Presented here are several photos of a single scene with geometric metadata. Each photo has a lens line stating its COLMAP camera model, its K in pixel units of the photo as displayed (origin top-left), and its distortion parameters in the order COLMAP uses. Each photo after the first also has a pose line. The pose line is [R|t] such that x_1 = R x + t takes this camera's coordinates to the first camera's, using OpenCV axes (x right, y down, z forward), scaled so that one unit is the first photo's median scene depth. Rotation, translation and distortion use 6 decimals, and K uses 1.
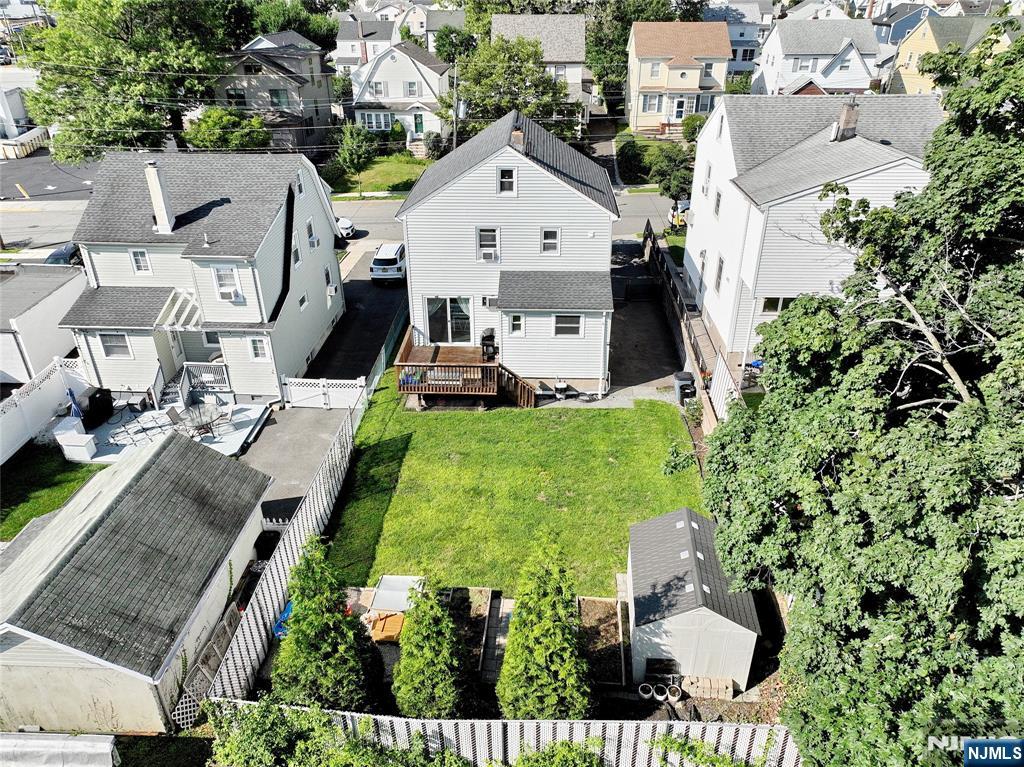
lens RADIAL K [[719.2, 0, 512.0], [0, 719.2, 383.5], [0, 0, 1]] dist [-0.003743, 0.021262]
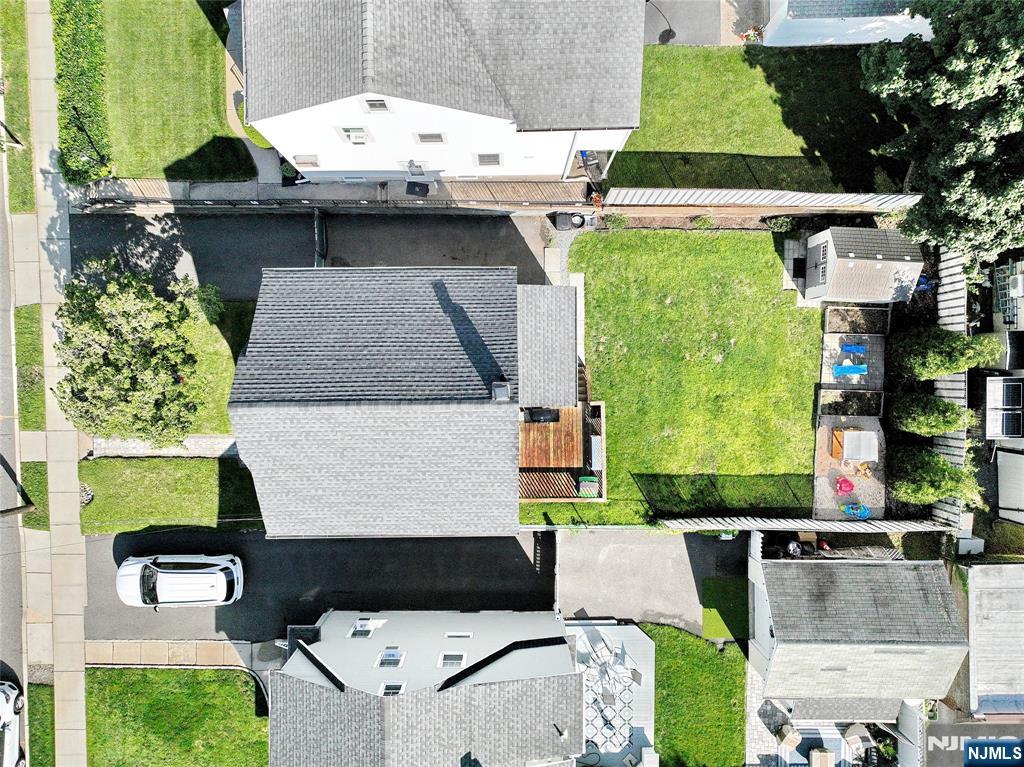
lens RADIAL K [[719.2, 0, 512.0], [0, 719.2, 383.5], [0, 0, 1]] dist [-0.003743, 0.021262]
pose [[-0.047402, -0.998826, -0.009979, 0.019504], [0.475691, -0.031358, 0.879053, -0.924841], [-0.878334, 0.036922, 0.476619, 0.582990]]
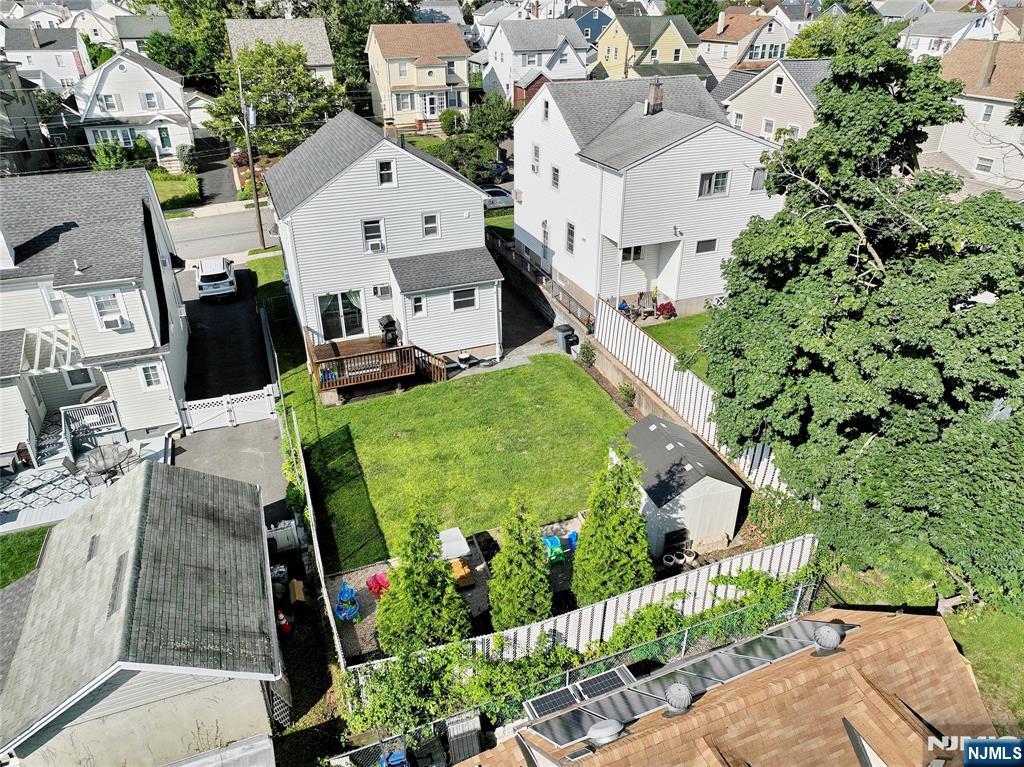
lens RADIAL K [[719.2, 0, 512.0], [0, 719.2, 383.5], [0, 0, 1]] dist [-0.003743, 0.021262]
pose [[0.916852, -0.194516, 0.348634, -0.251070], [0.196149, 0.980084, 0.030984, 0.023978], [-0.347717, 0.039977, 0.936747, -0.040136]]
